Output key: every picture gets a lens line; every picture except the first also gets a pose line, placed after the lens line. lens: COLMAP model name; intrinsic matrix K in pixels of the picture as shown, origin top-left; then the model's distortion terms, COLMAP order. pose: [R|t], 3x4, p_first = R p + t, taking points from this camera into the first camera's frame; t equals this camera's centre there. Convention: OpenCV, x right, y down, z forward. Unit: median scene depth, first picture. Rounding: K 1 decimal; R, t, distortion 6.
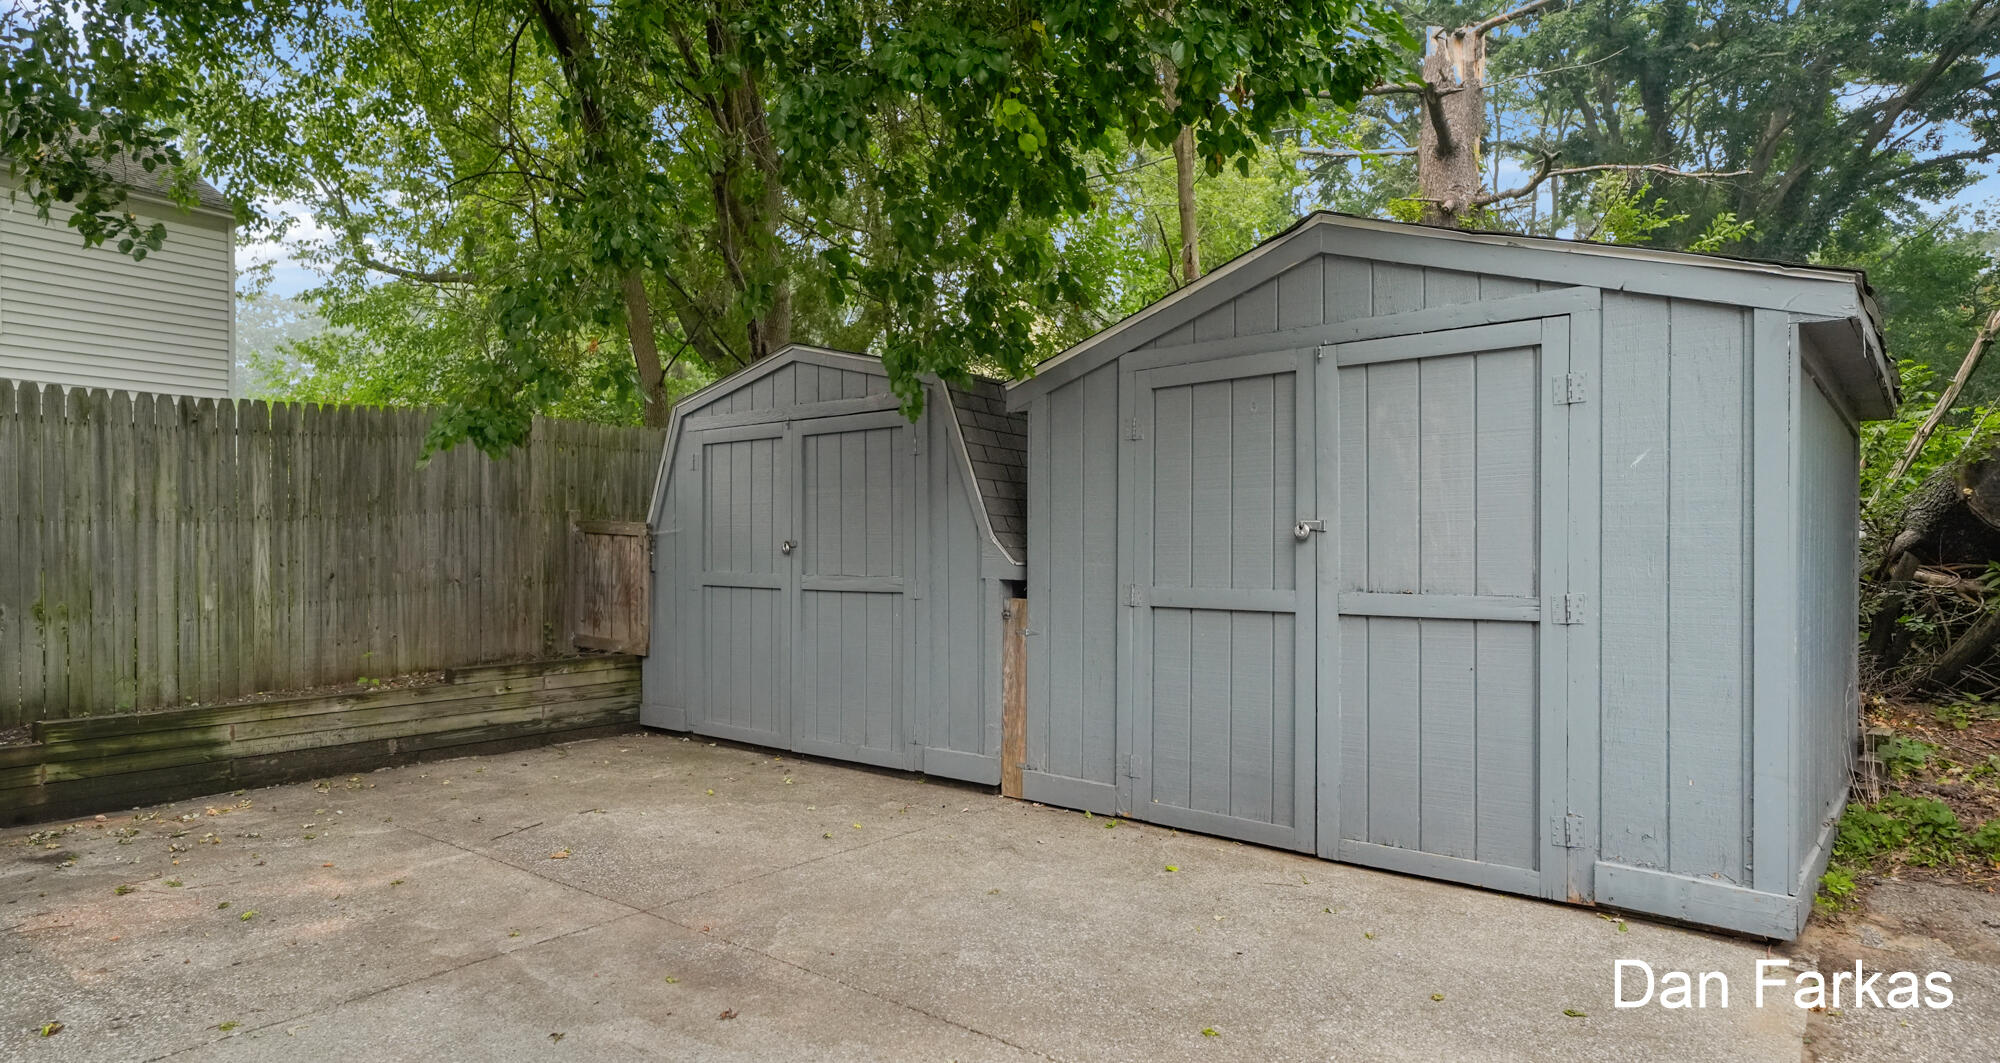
lens RADIAL K [[1063.6, 0, 997.7], [0, 1063.6, 561.5], [0, 0, 1]] dist [-0.000329, -0.000038]
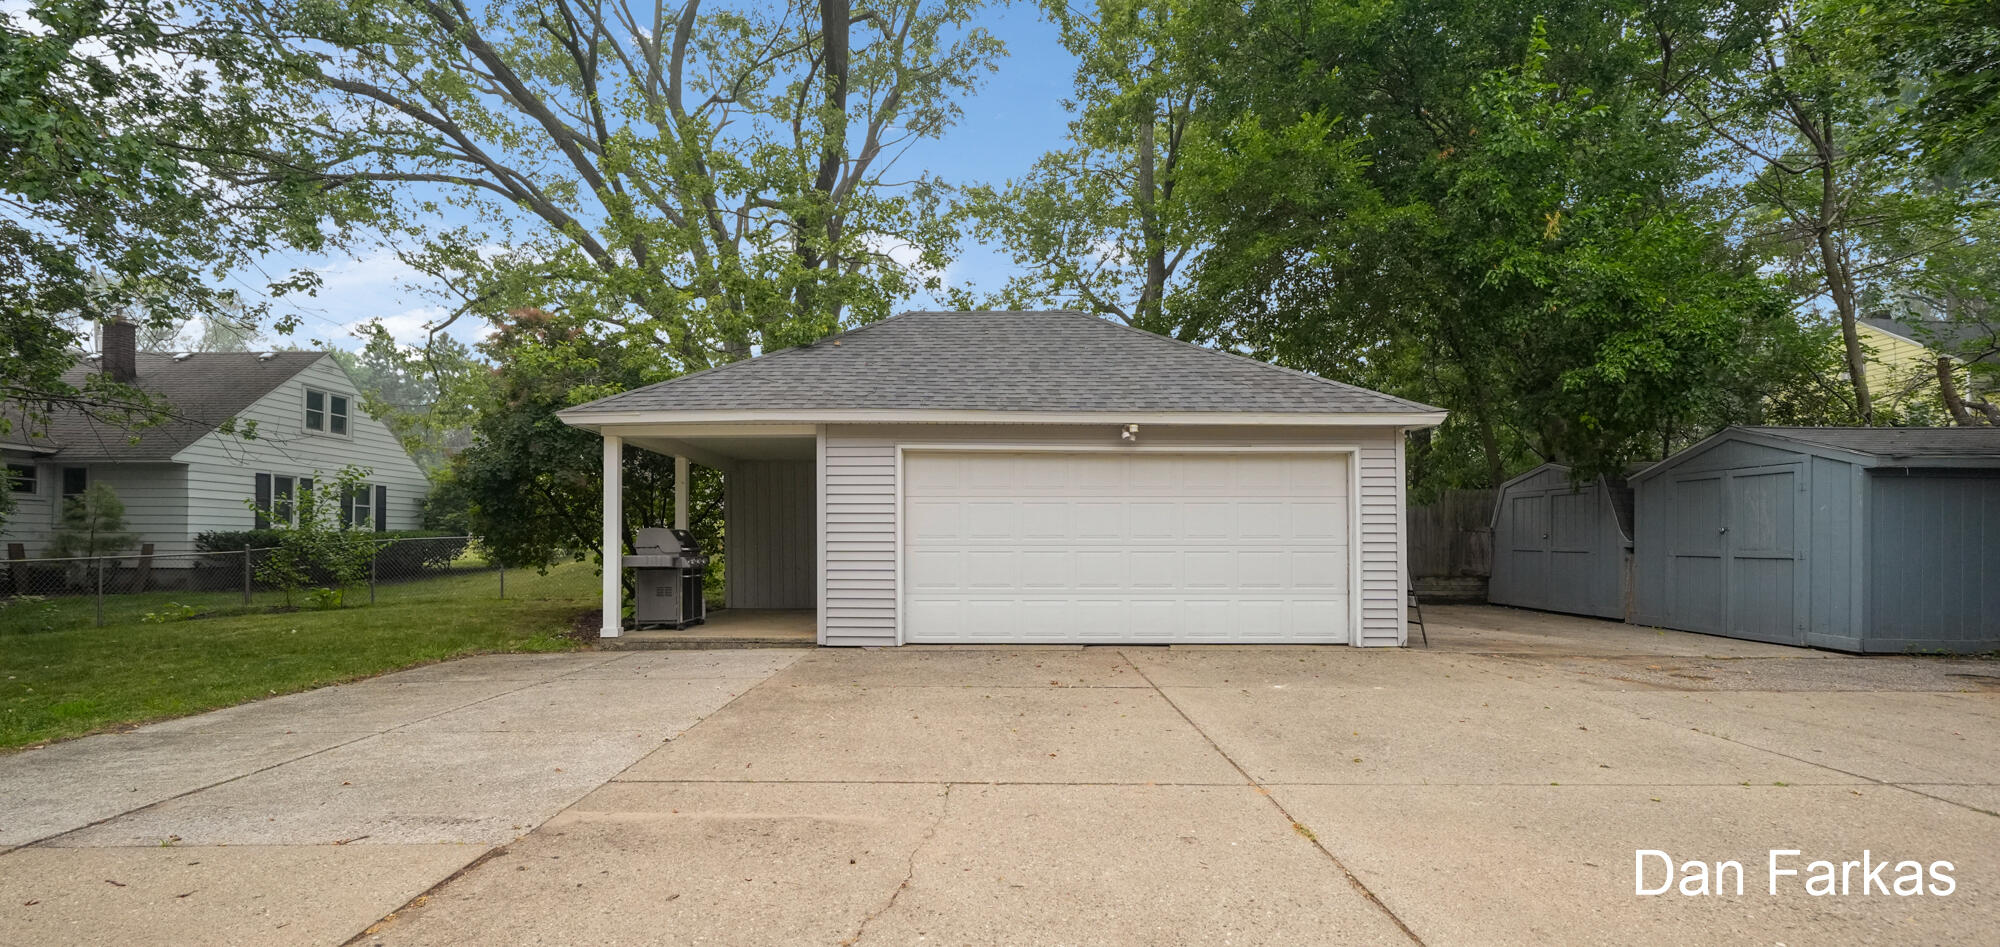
lens RADIAL K [[799.1, 0, 993.7], [0, 799.1, 544.9], [0, 0, 1]] dist [-0.000323, 0.000003]
pose [[0.623734, 0.004884, -0.781621, 0.667190], [-0.007684, 0.999970, 0.000117, 0.025282], [0.781599, 0.005933, 0.623753, -1.780403]]
